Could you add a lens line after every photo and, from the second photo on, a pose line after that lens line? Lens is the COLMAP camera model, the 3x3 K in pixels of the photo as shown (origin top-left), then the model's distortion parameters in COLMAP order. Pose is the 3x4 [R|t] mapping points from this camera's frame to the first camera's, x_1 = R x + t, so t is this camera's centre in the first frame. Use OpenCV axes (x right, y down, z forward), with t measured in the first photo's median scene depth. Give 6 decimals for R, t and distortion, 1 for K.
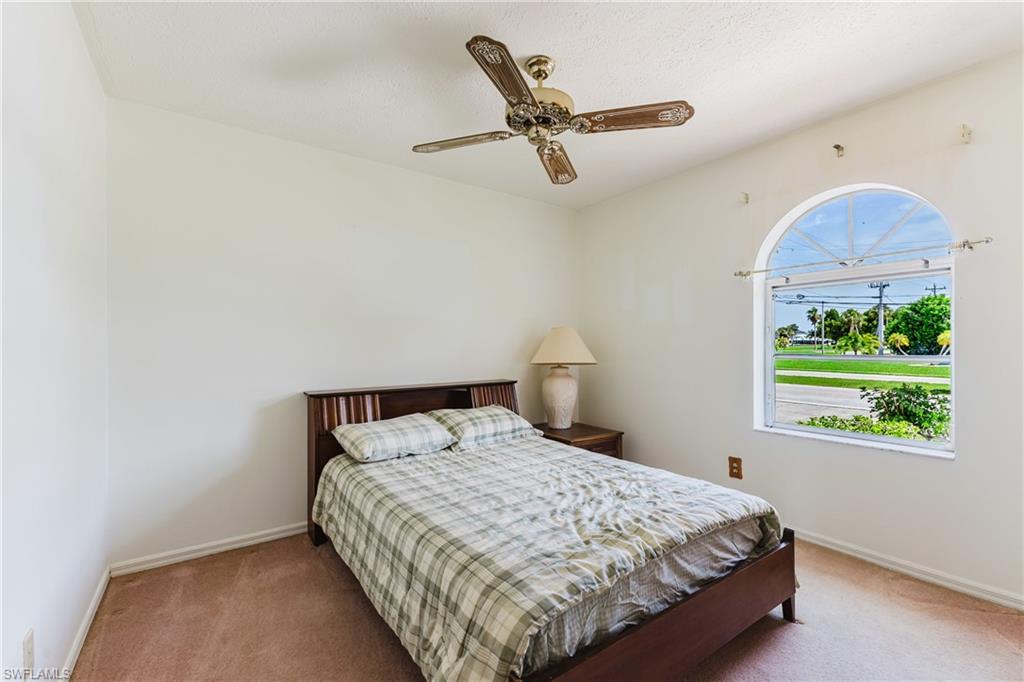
lens RADIAL K [[443.1, 0, 507.8], [0, 443.1, 342.1], [0, 0, 1]] dist [0.001505, 0.001064]
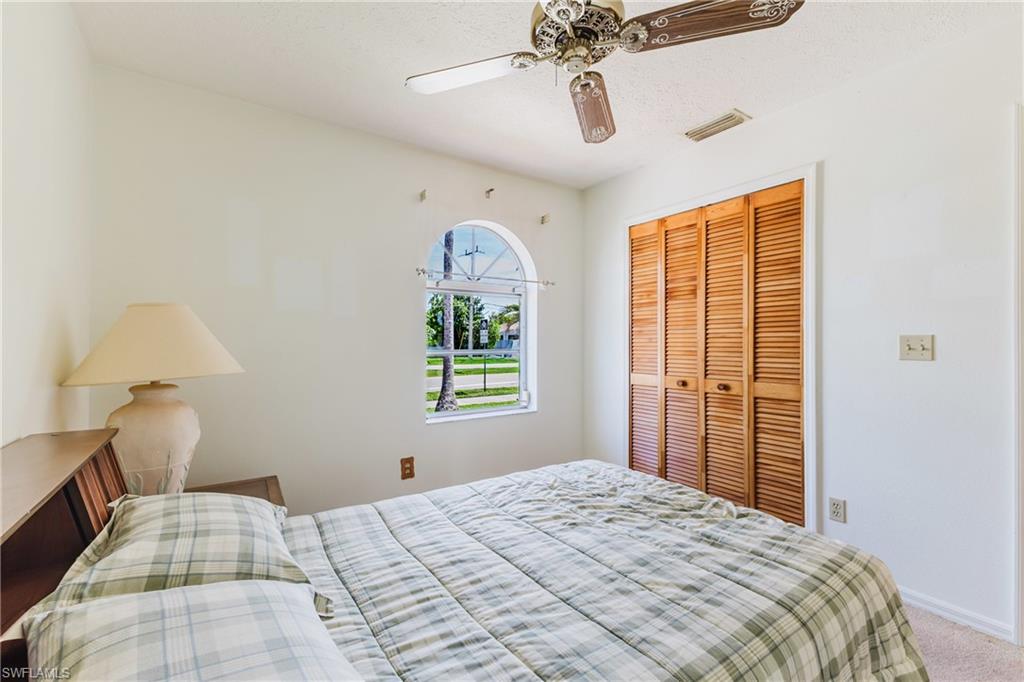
lens RADIAL K [[443.1, 0, 512.1], [0, 443.1, 340.3], [0, 0, 1]] dist [0.001505, 0.001064]
pose [[0.015516, 0.006269, 0.999860, -0.619647], [-0.002072, 0.999978, -0.006237, 0.009799], [-0.999877, -0.001975, 0.015528, 1.016155]]
